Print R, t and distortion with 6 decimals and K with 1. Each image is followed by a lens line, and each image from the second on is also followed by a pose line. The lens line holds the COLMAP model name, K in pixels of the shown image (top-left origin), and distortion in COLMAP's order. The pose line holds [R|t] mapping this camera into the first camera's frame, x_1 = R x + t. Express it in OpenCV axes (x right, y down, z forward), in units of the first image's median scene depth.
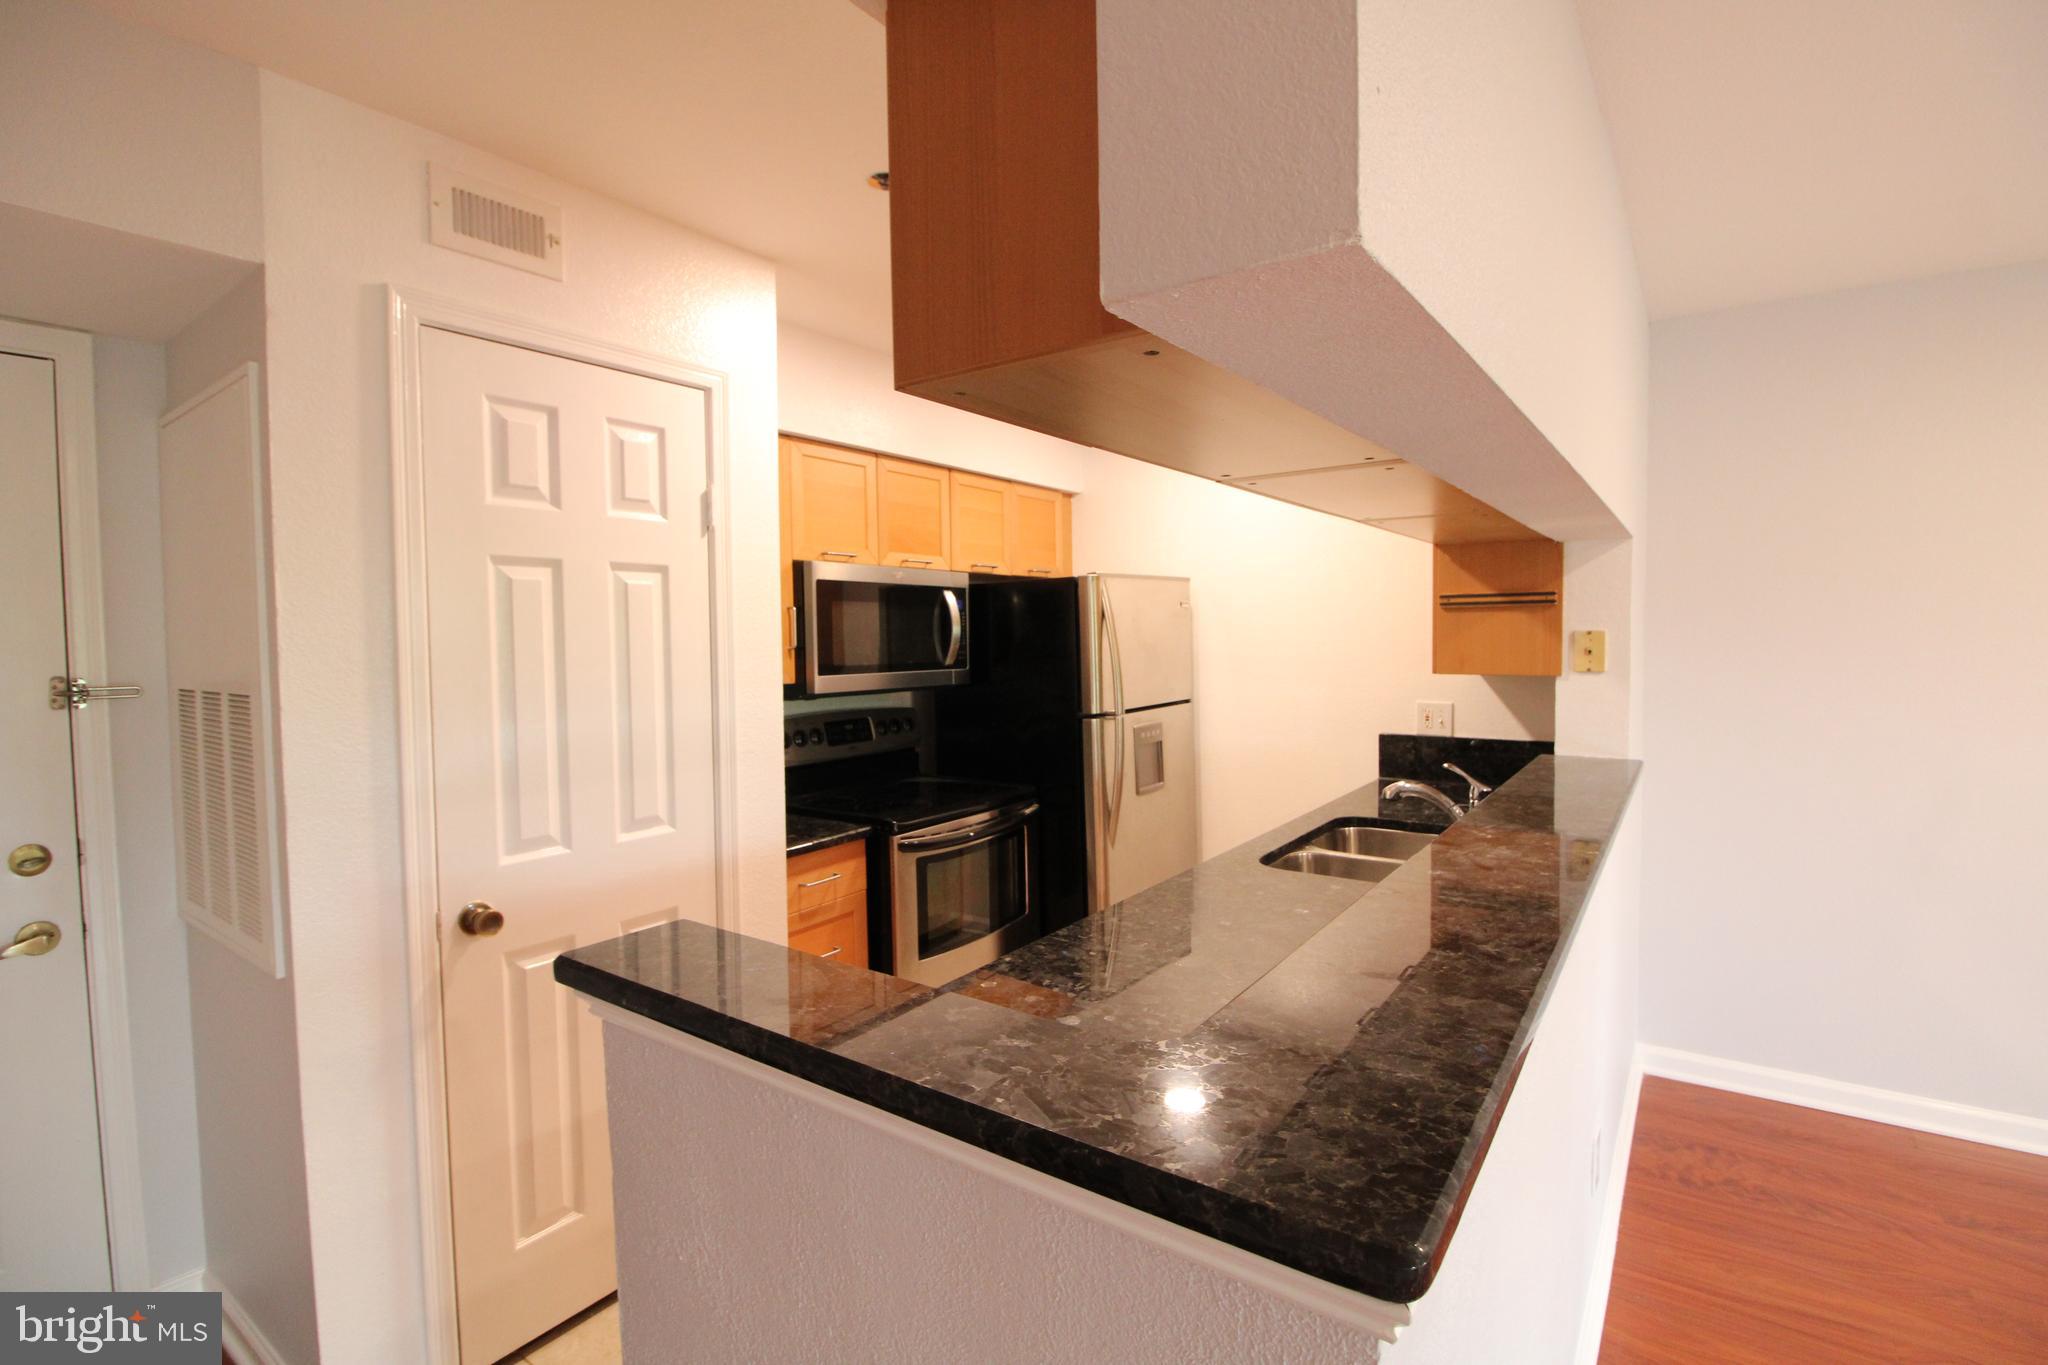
lens RADIAL K [[946.3, 0, 1032.8], [0, 946.3, 670.0], [0, 0, 1]] dist [0.002610, -0.015103]
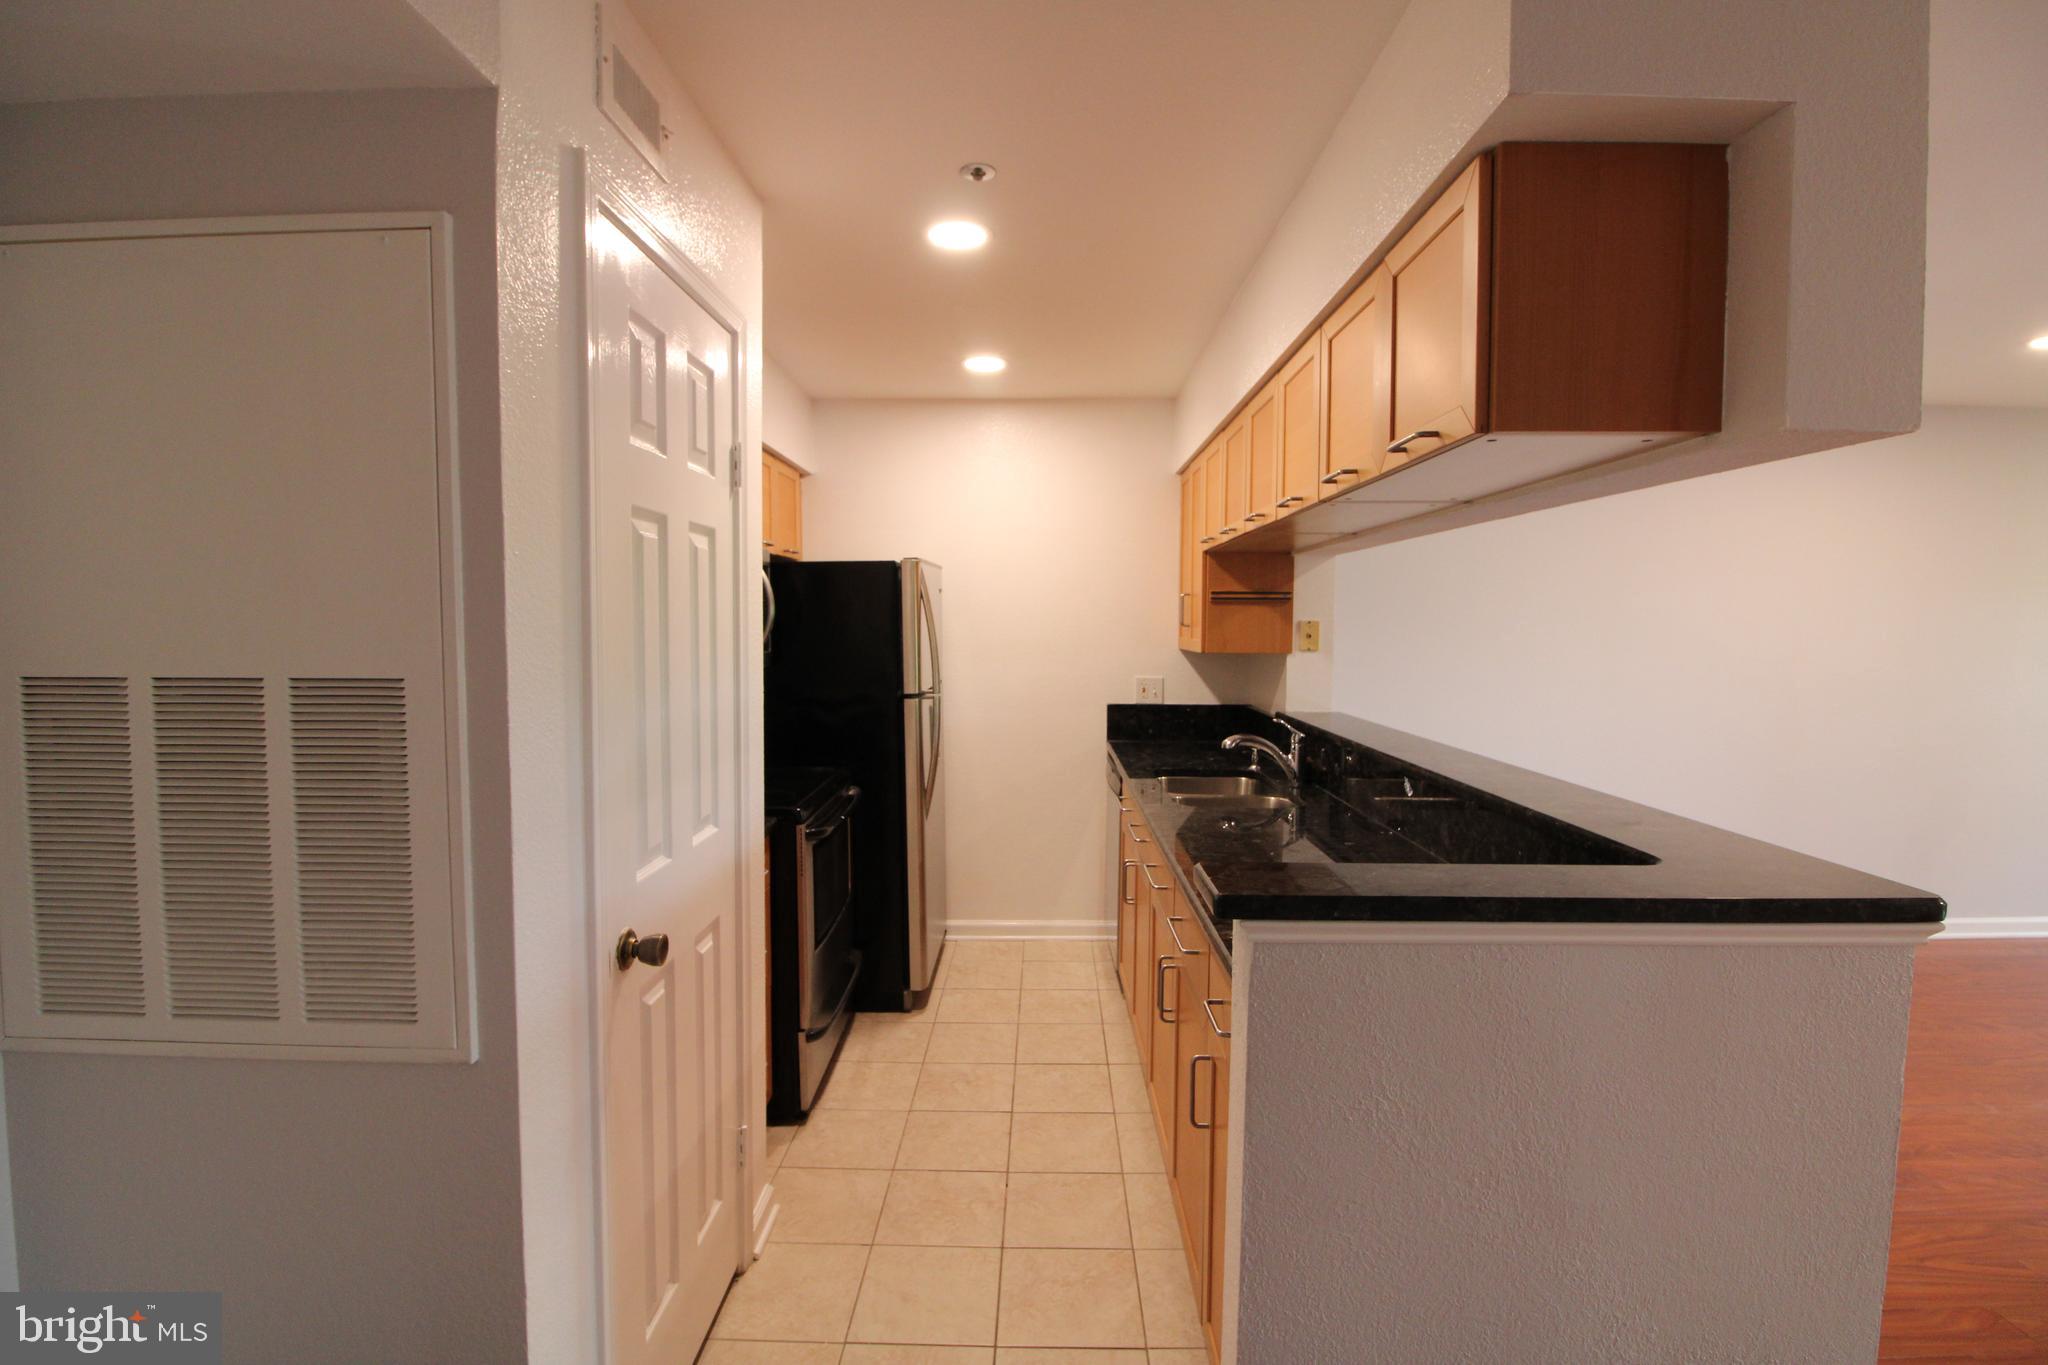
lens RADIAL K [[946.3, 0, 1032.8], [0, 946.3, 670.0], [0, 0, 1]] dist [0.002610, -0.015103]
pose [[0.822681, -0.013010, 0.568354, -0.499571], [0.006045, 0.999882, 0.014138, 0.007865], [-0.568471, -0.008195, 0.822663, 0.084743]]
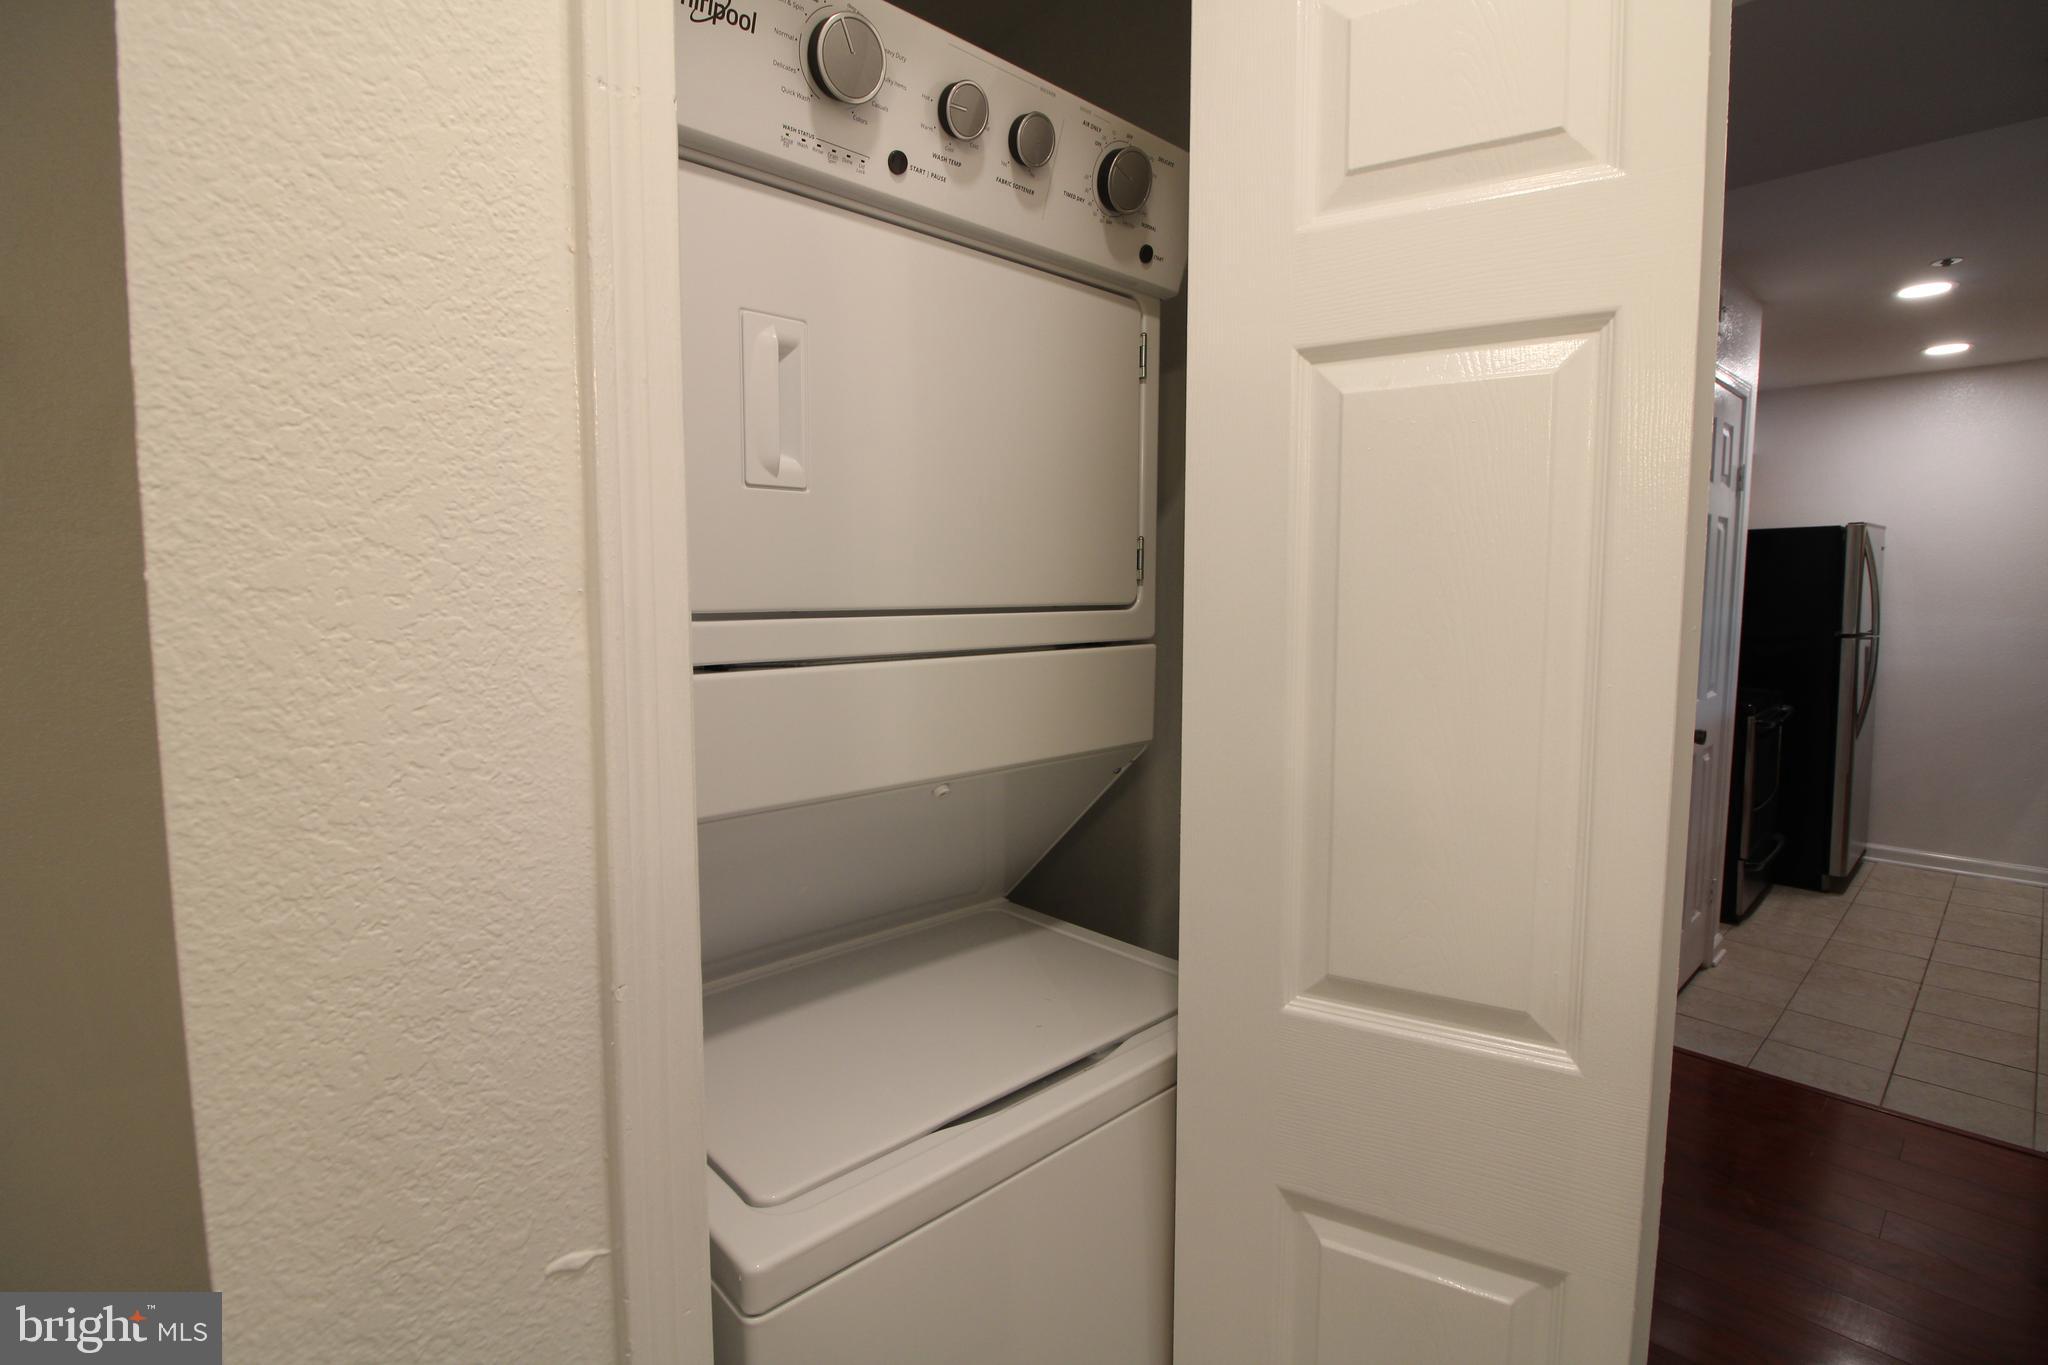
lens RADIAL K [[946.3, 0, 1032.8], [0, 946.3, 670.0], [0, 0, 1]] dist [0.002610, -0.015103]
pose [[0.978374, 0.028744, -0.204839, -0.897524], [-0.017490, 0.998247, 0.056539, 0.050708], [0.206105, -0.051734, 0.977161, -0.552243]]
